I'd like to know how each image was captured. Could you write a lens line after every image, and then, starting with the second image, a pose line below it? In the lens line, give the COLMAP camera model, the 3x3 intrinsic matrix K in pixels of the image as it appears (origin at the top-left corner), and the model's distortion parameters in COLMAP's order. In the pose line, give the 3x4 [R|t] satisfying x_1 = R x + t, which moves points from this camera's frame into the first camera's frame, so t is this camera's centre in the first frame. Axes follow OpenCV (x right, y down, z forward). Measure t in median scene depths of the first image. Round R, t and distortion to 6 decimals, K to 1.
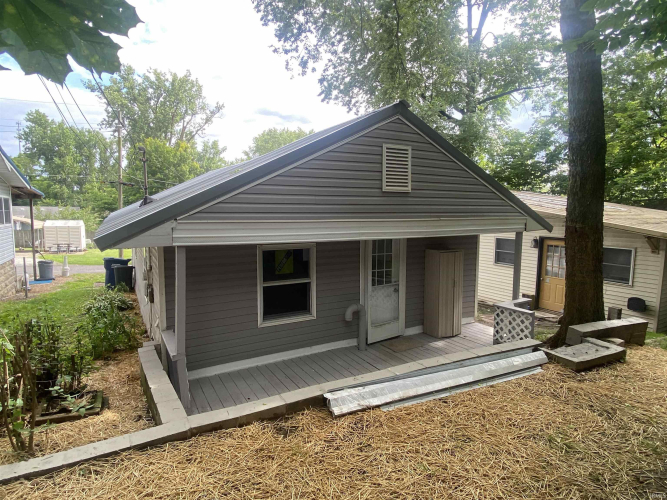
lens RADIAL K [[377.9, 0, 334.3], [0, 377.9, 249.7], [0, 0, 1]] dist [-0.002883, -0.004303]
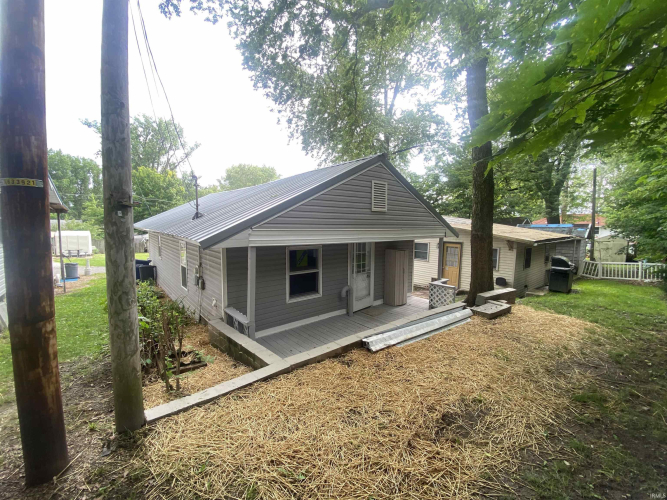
lens RADIAL K [[268.6, 0, 333.0], [0, 268.6, 251.2], [0, 0, 1]] dist [-0.001984, -0.000741]
pose [[0.983347, -0.010737, 0.181422, -0.187249], [0.011866, 0.999916, -0.005139, 0.011479], [-0.181352, 0.007206, 0.983392, -0.040528]]
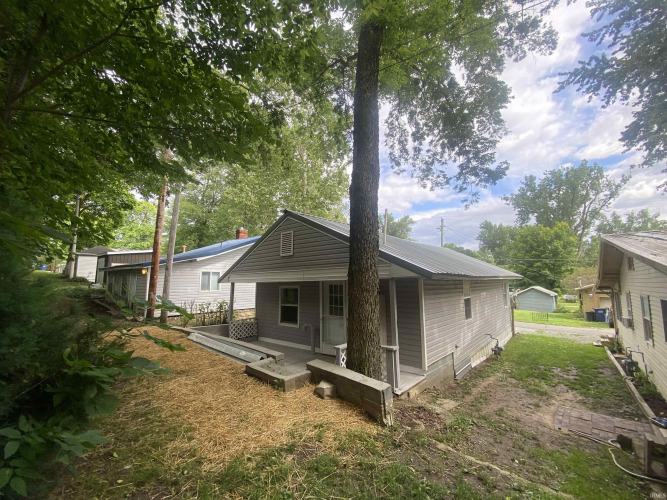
lens RADIAL K [[268.6, 0, 335.4], [0, 268.6, 251.9], [0, 0, 1]] dist [-0.001984, -0.000741]
pose [[0.351917, -0.121766, -0.928077, 1.225818], [-0.081125, 0.983804, -0.159839, 0.014233], [0.932509, 0.131540, 0.336340, 0.652949]]
